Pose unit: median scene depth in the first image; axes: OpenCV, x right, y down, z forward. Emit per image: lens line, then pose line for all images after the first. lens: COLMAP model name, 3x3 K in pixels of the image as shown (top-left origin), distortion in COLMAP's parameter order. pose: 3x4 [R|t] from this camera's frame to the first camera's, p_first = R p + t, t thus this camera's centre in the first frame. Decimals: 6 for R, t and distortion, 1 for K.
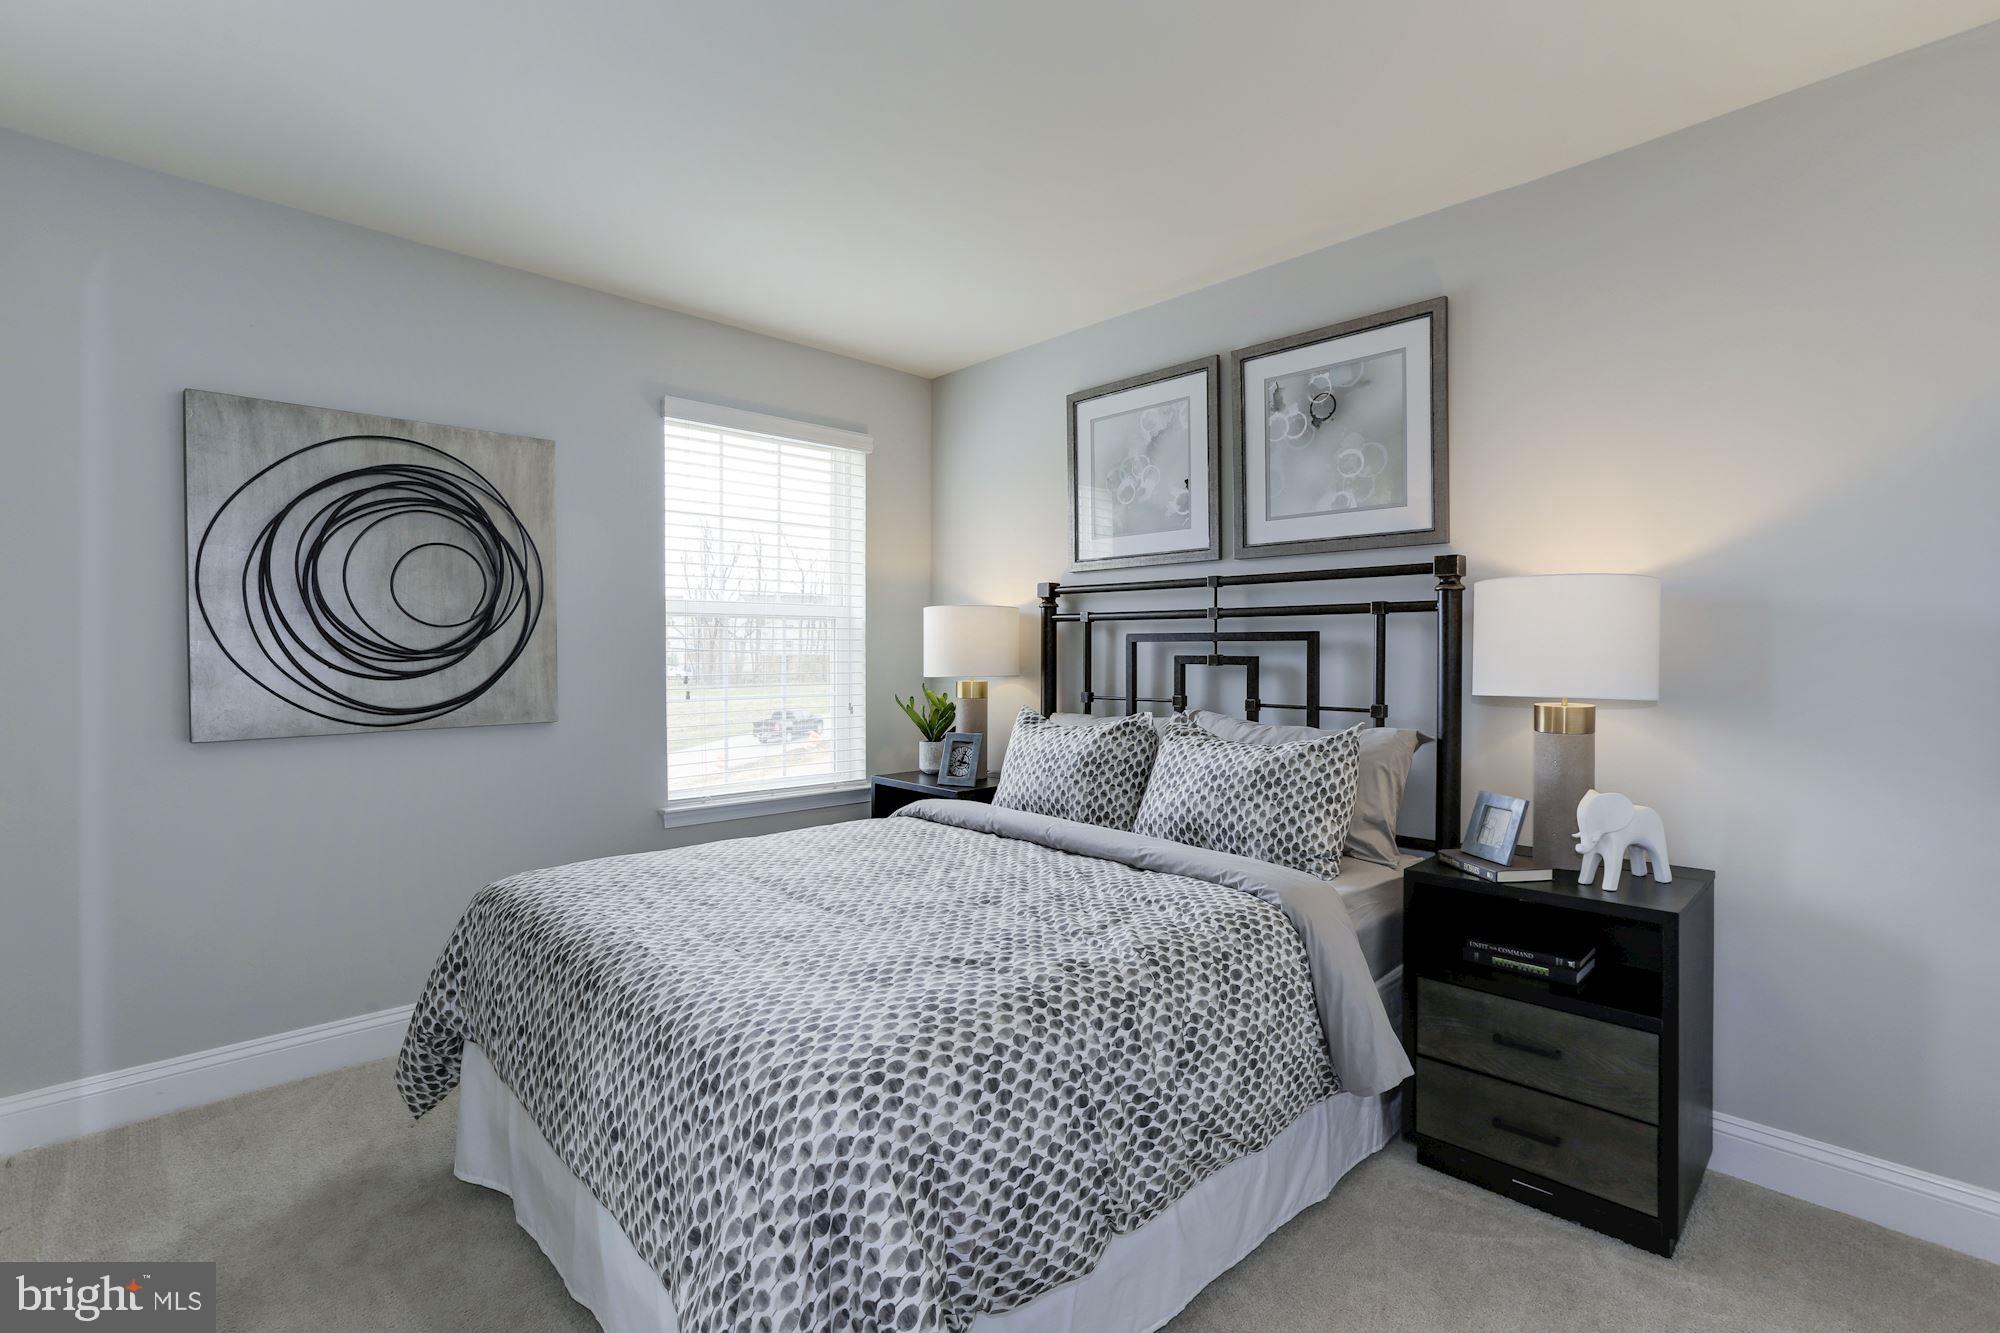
lens RADIAL K [[919.3, 0, 992.4], [0, 919.3, 656.6], [0, 0, 1]] dist [-0.040555, 0.029125]
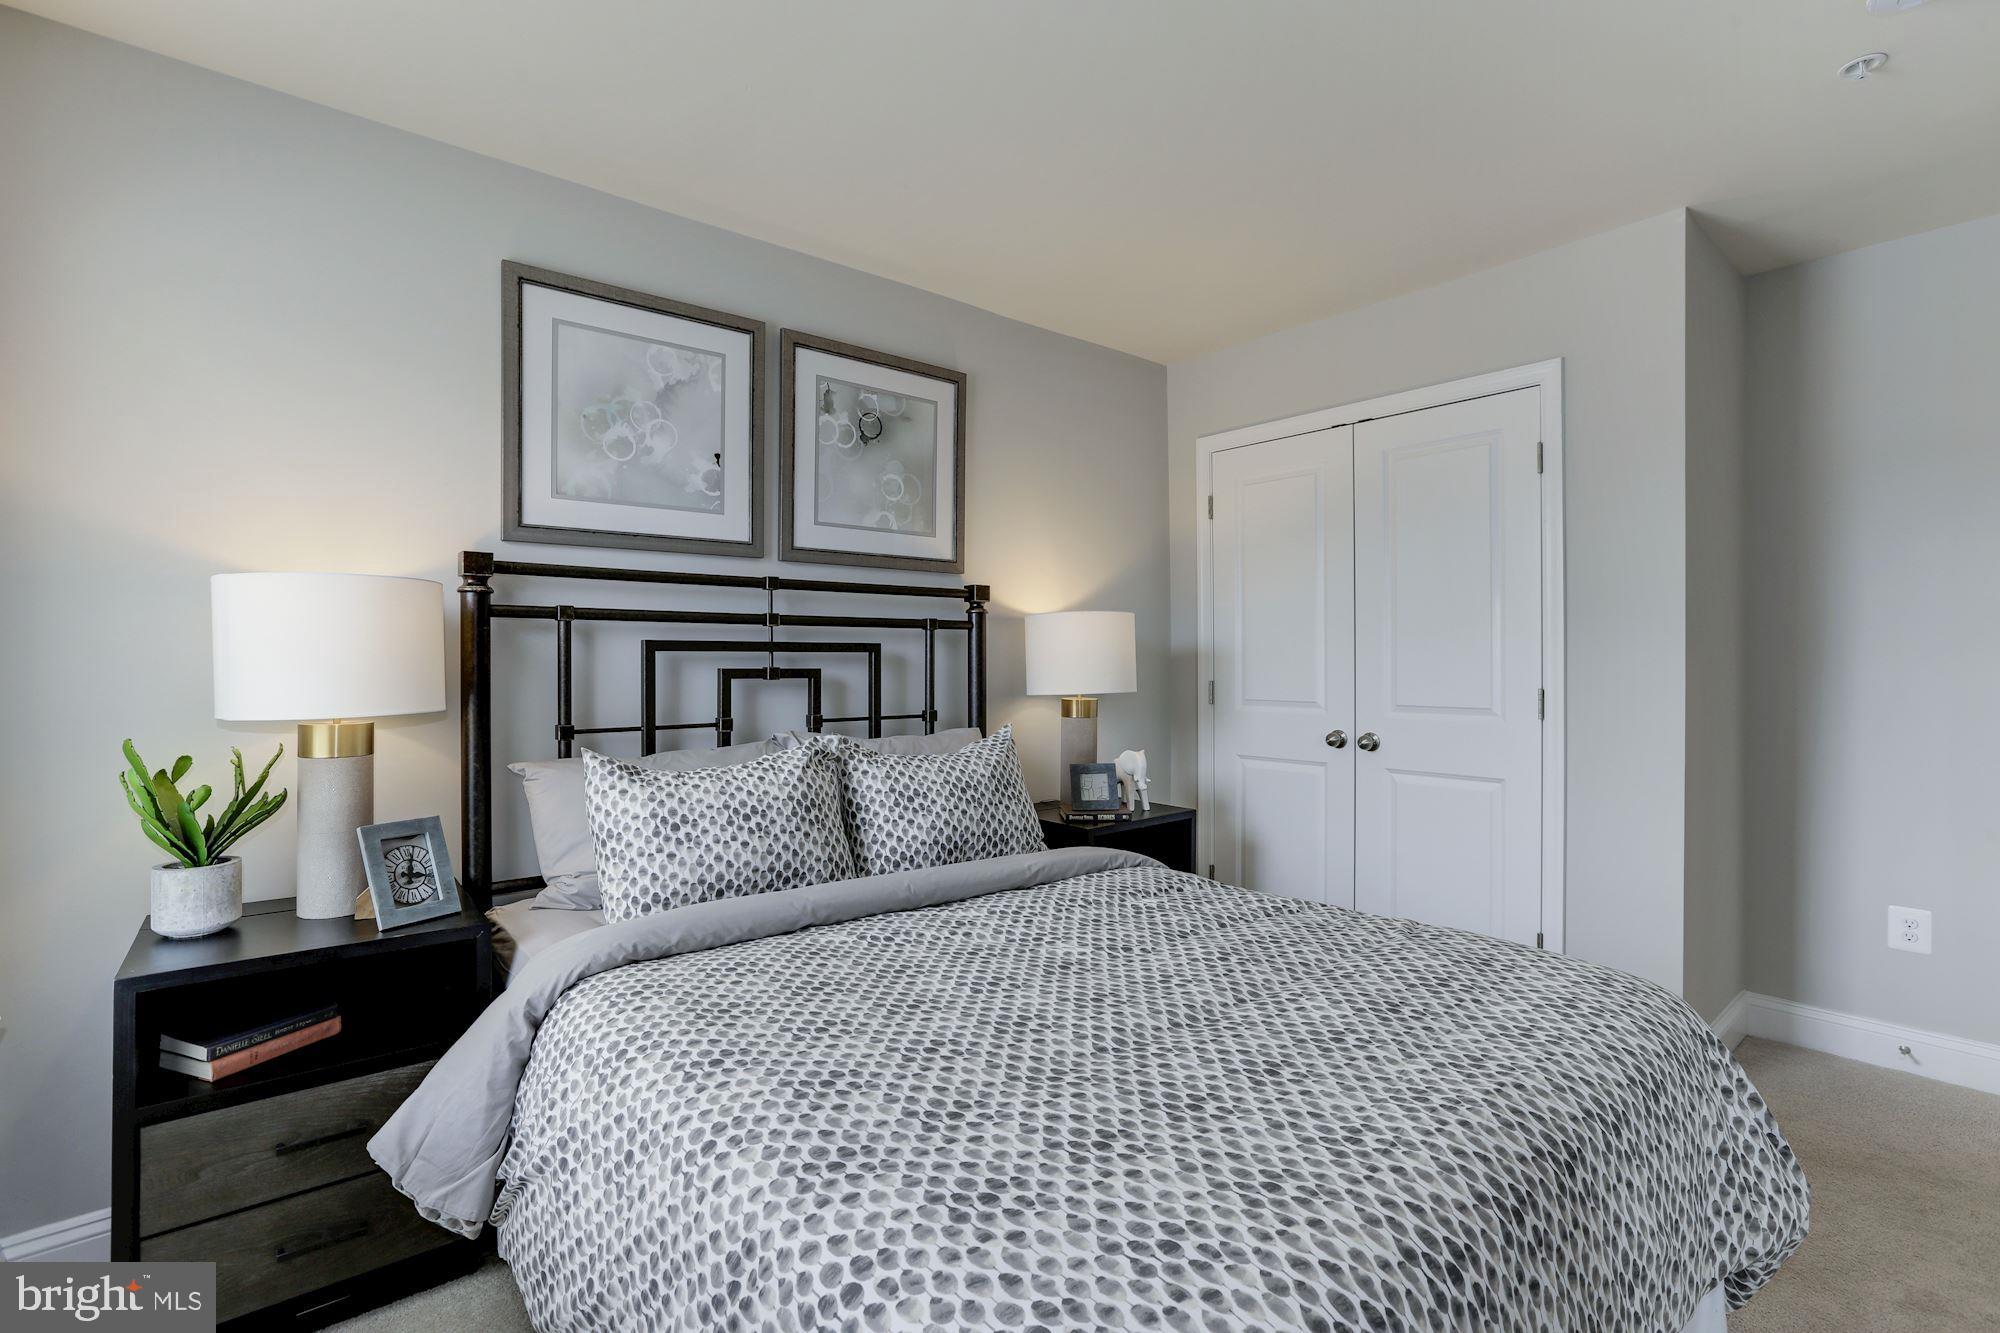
lens RADIAL K [[919.3, 0, 992.4], [0, 919.3, 656.6], [0, 0, 1]] dist [-0.040555, 0.029125]
pose [[0.078160, 0.005925, 0.996923, -0.627322], [0.009382, 0.999934, -0.006678, -0.004509], [-0.996897, 0.009875, 0.078099, 0.747315]]
